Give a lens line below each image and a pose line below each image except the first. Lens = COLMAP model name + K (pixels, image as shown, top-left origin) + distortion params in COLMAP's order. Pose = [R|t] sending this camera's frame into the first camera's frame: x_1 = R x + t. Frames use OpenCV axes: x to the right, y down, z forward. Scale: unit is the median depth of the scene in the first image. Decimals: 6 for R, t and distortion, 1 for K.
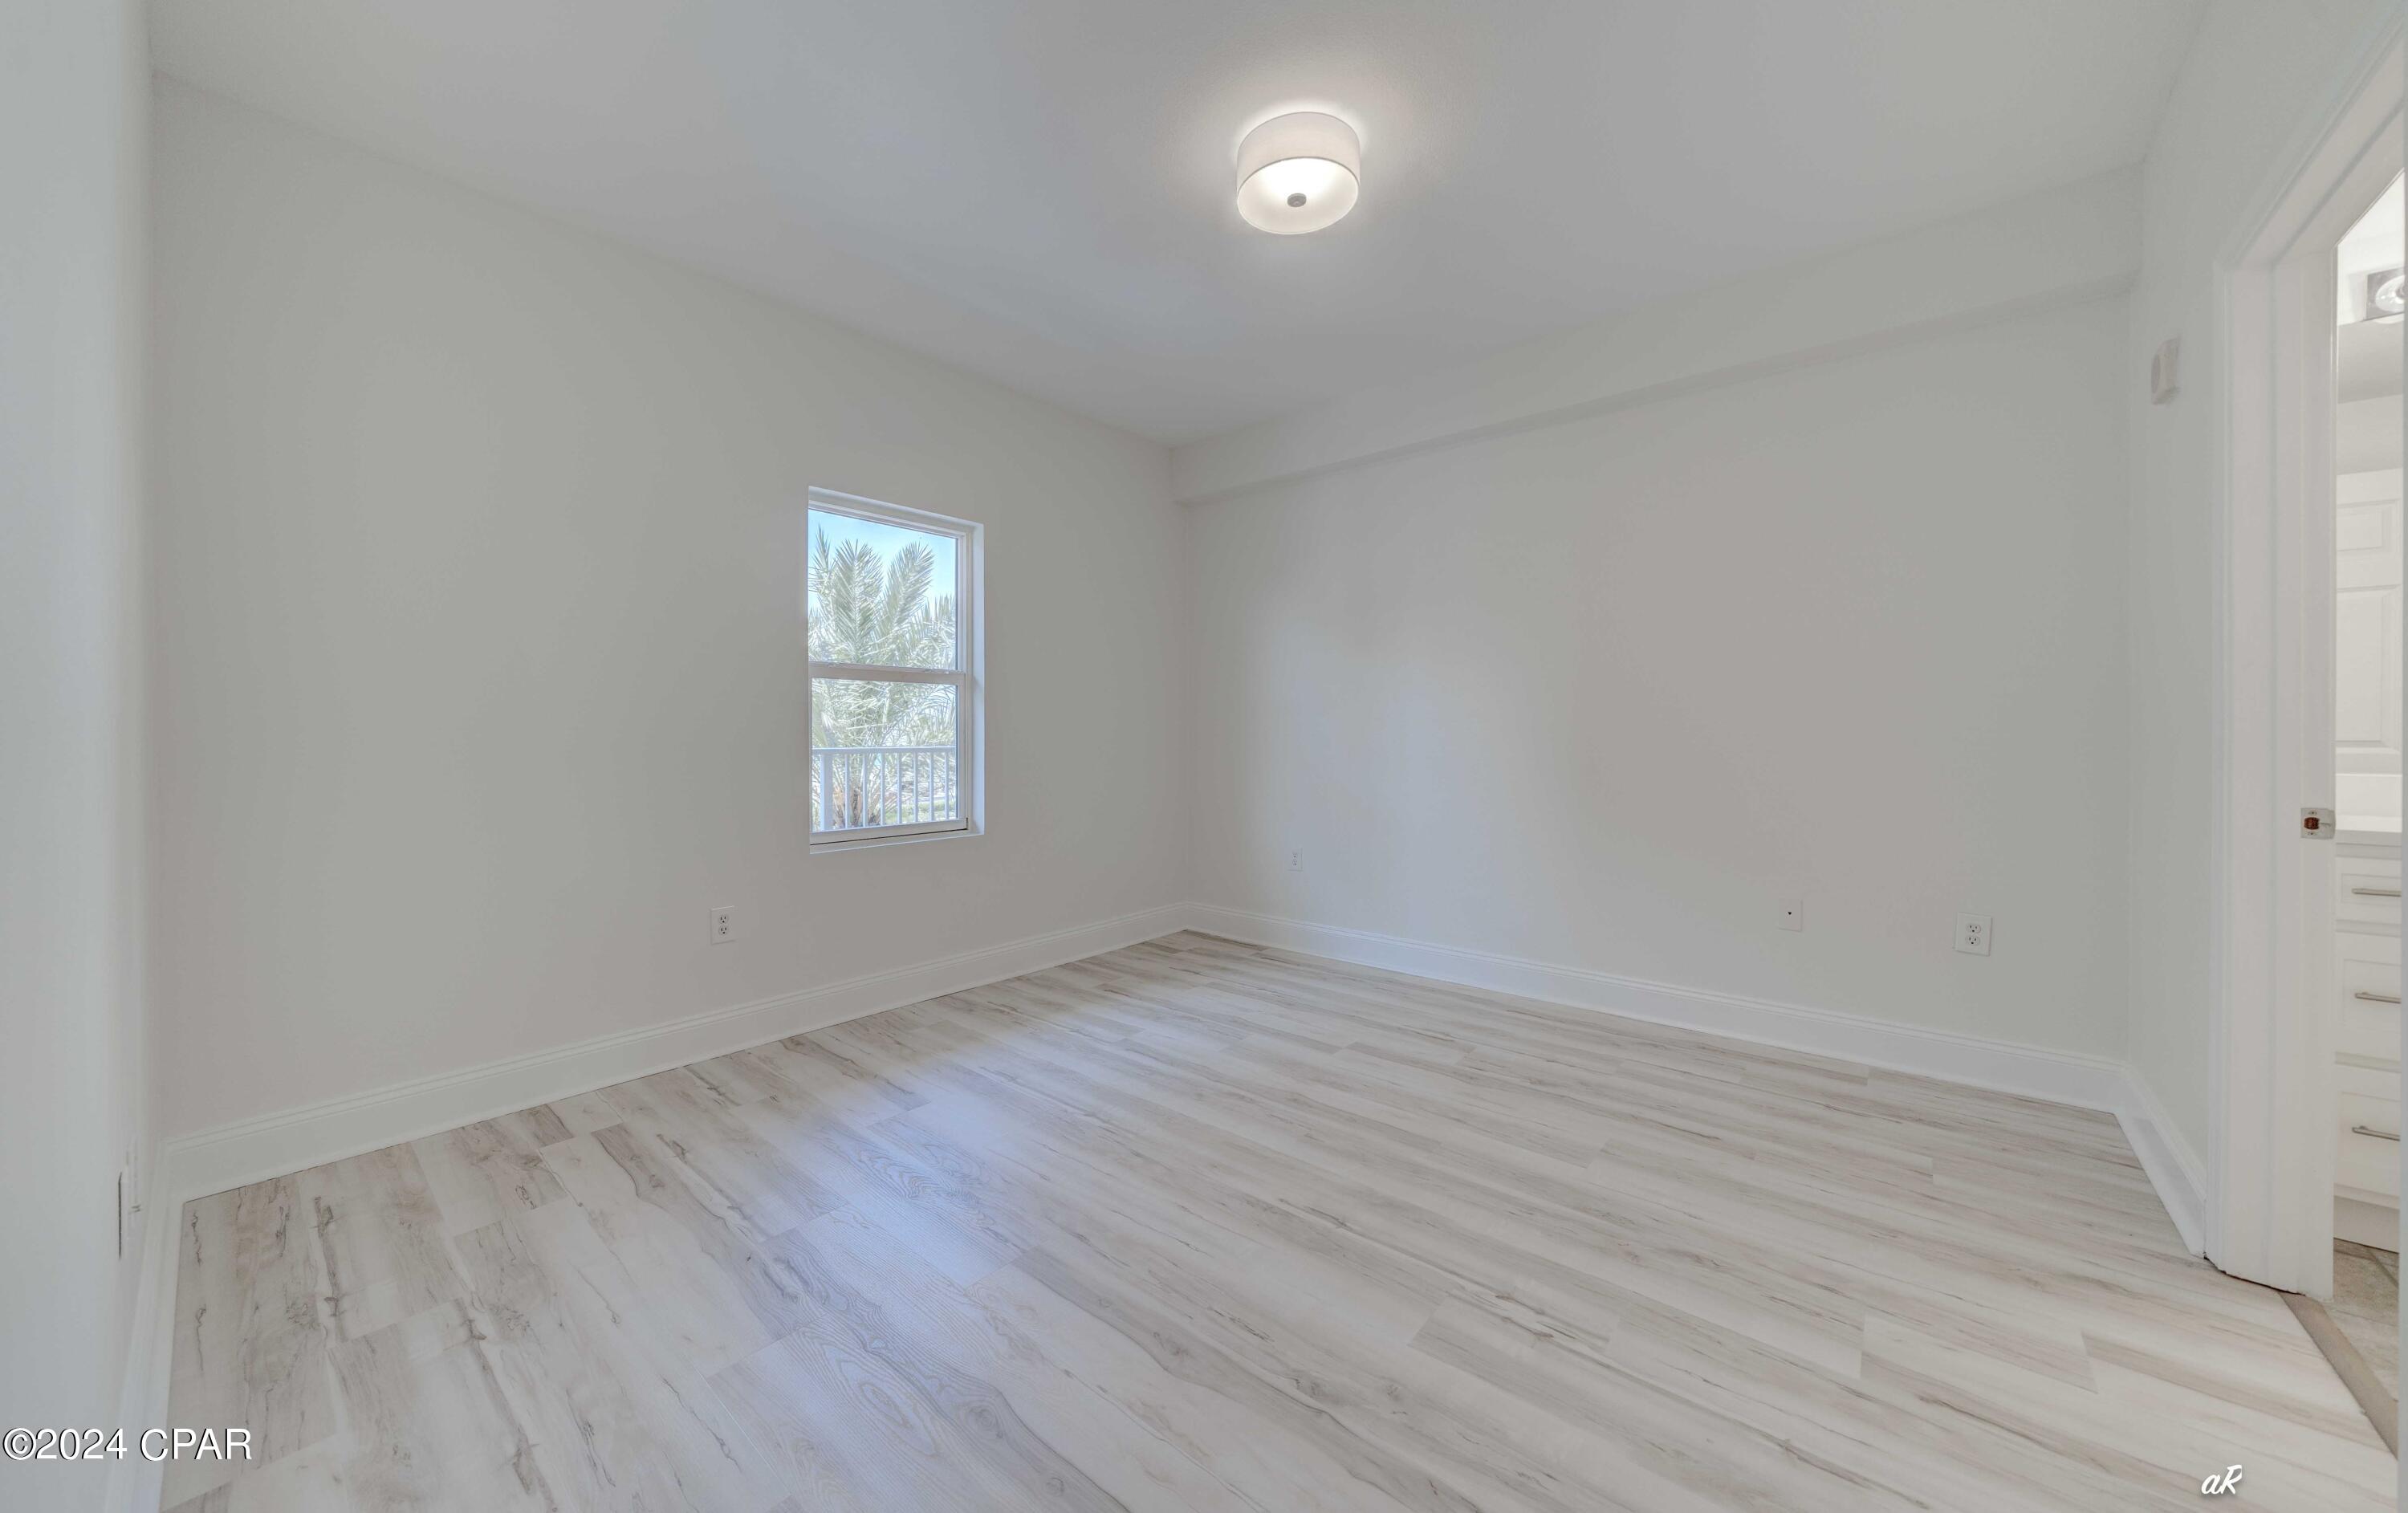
lens RADIAL K [[834.7, 0, 1201.2], [0, 834.7, 741.6], [0, 0, 1]] dist [0.000547, 0.000048]
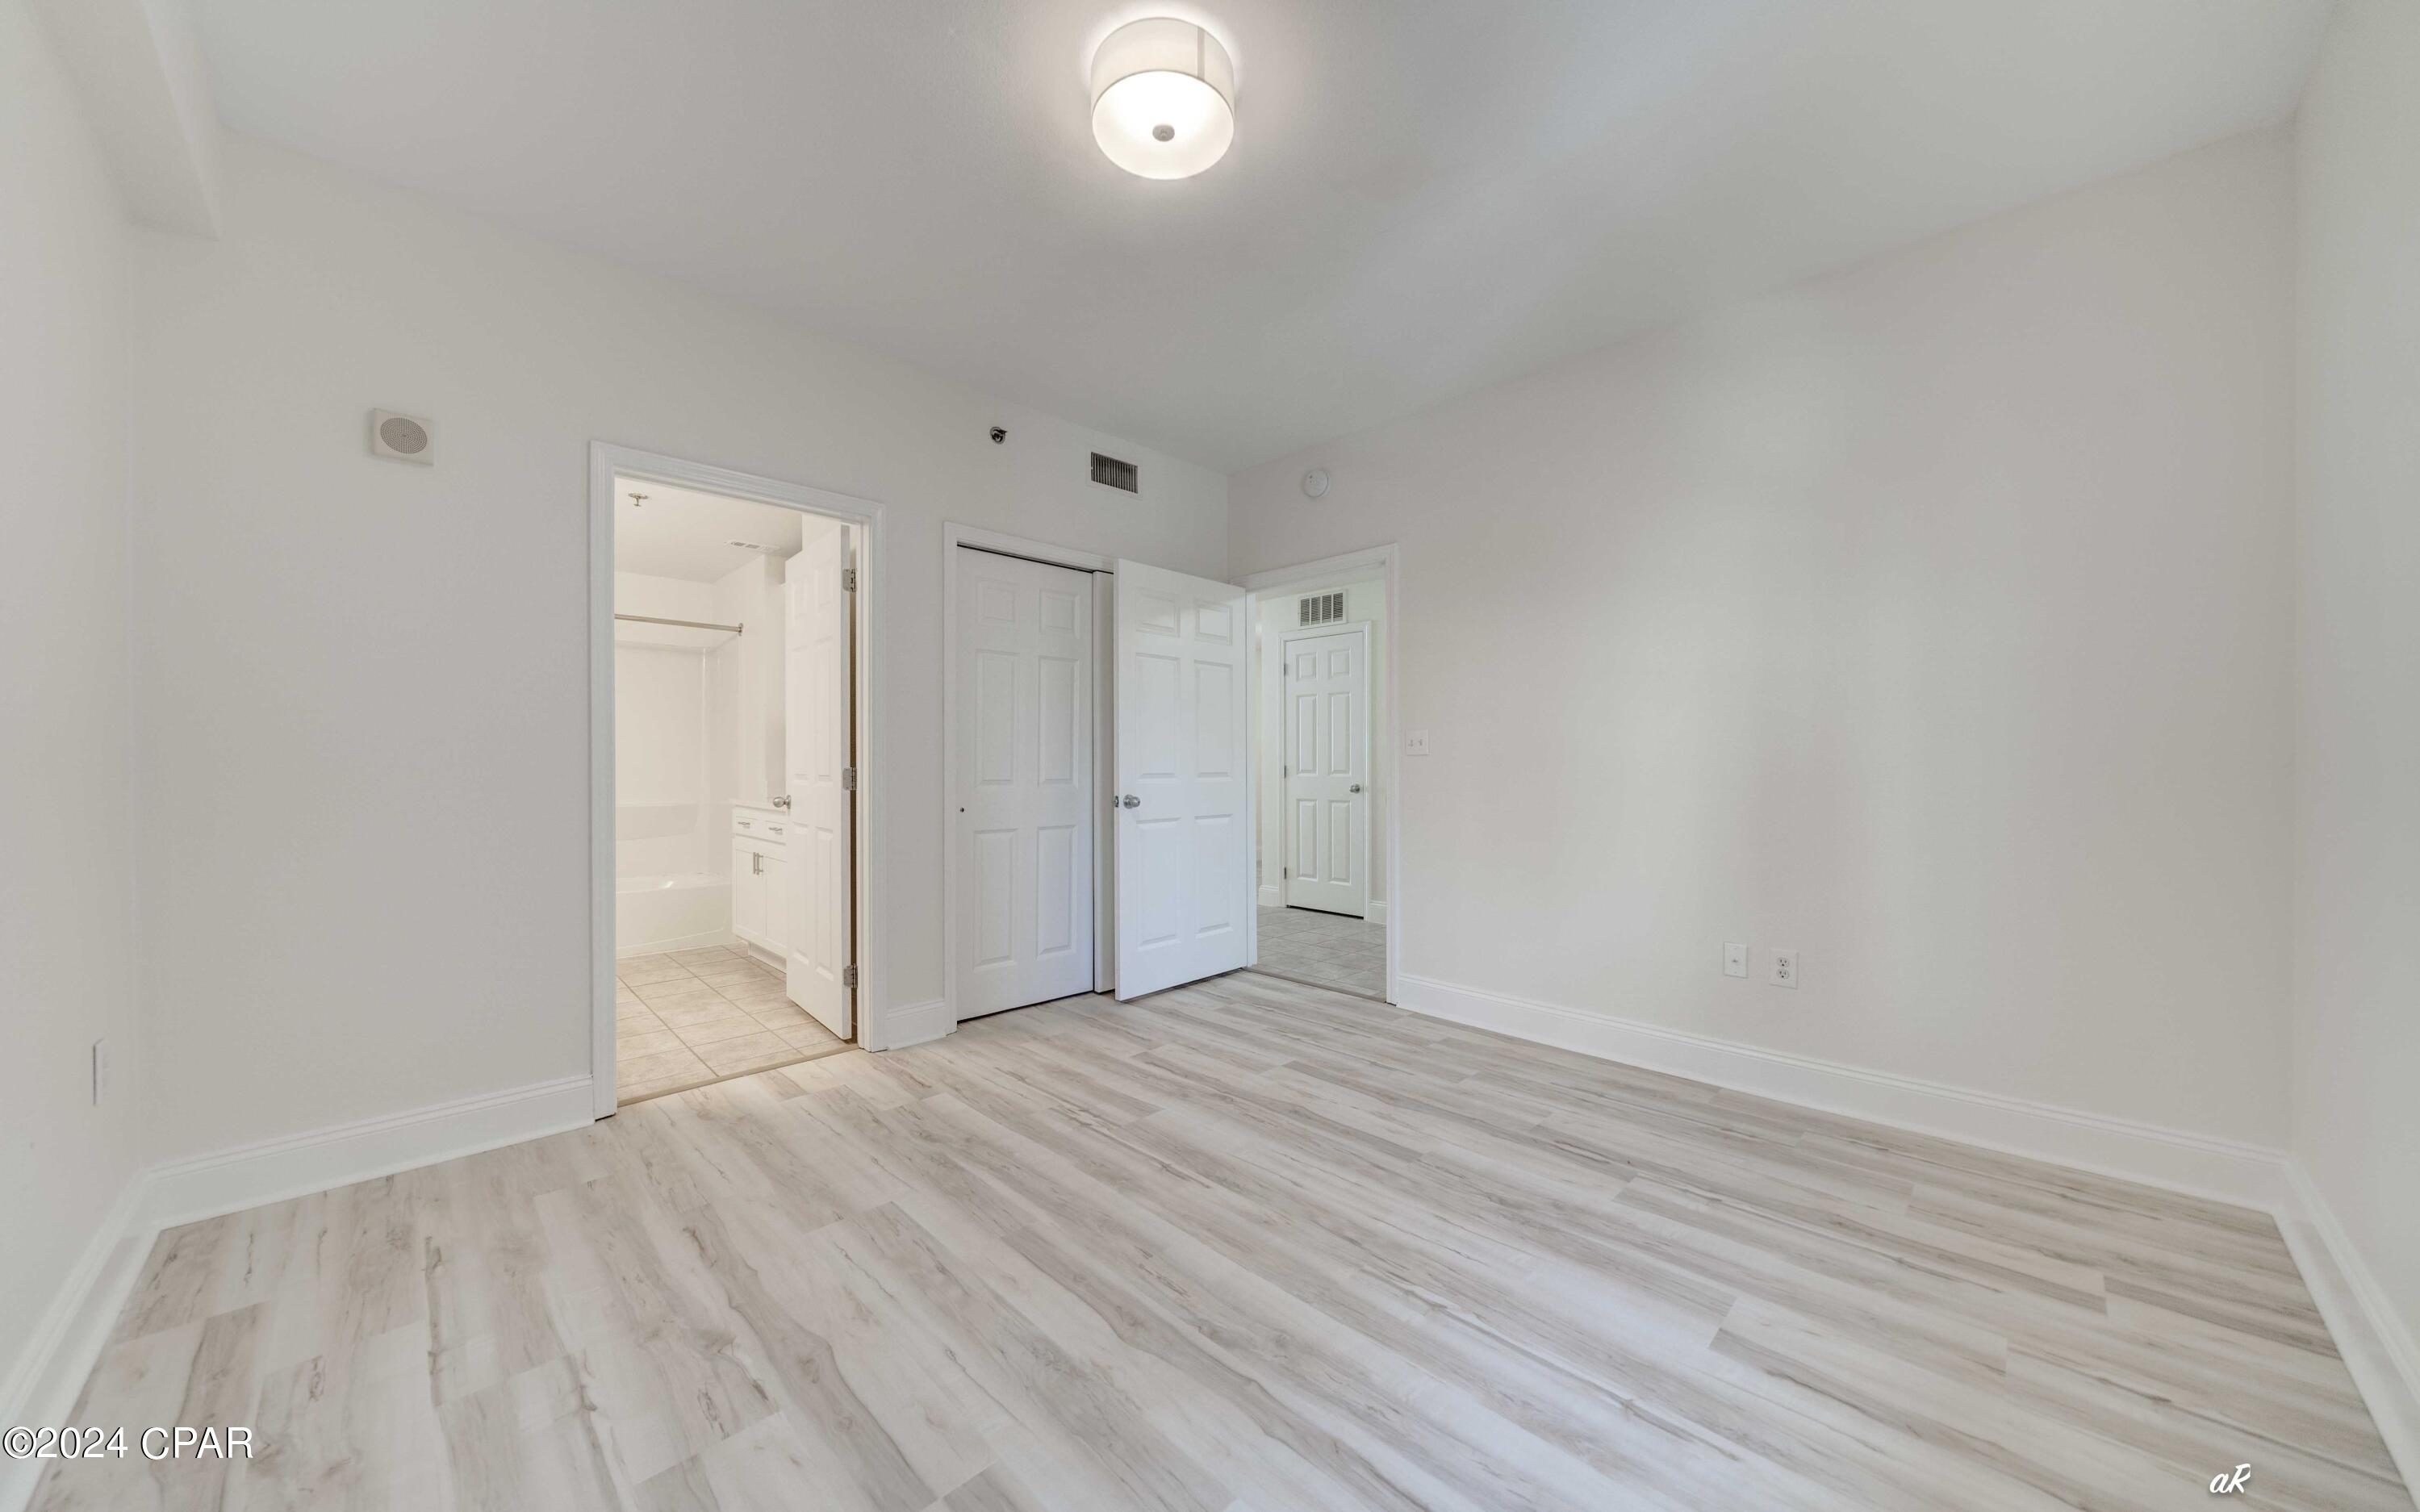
lens RADIAL K [[838.8, 0, 1212.5], [0, 838.8, 756.8], [0, 0, 1]] dist [0.000547, 0.000048]
pose [[-0.995739, 0.003021, 0.092167, -0.012477], [0.003778, 0.999960, 0.008047, -0.024386], [-0.092139, 0.008361, -0.995711, 1.954471]]
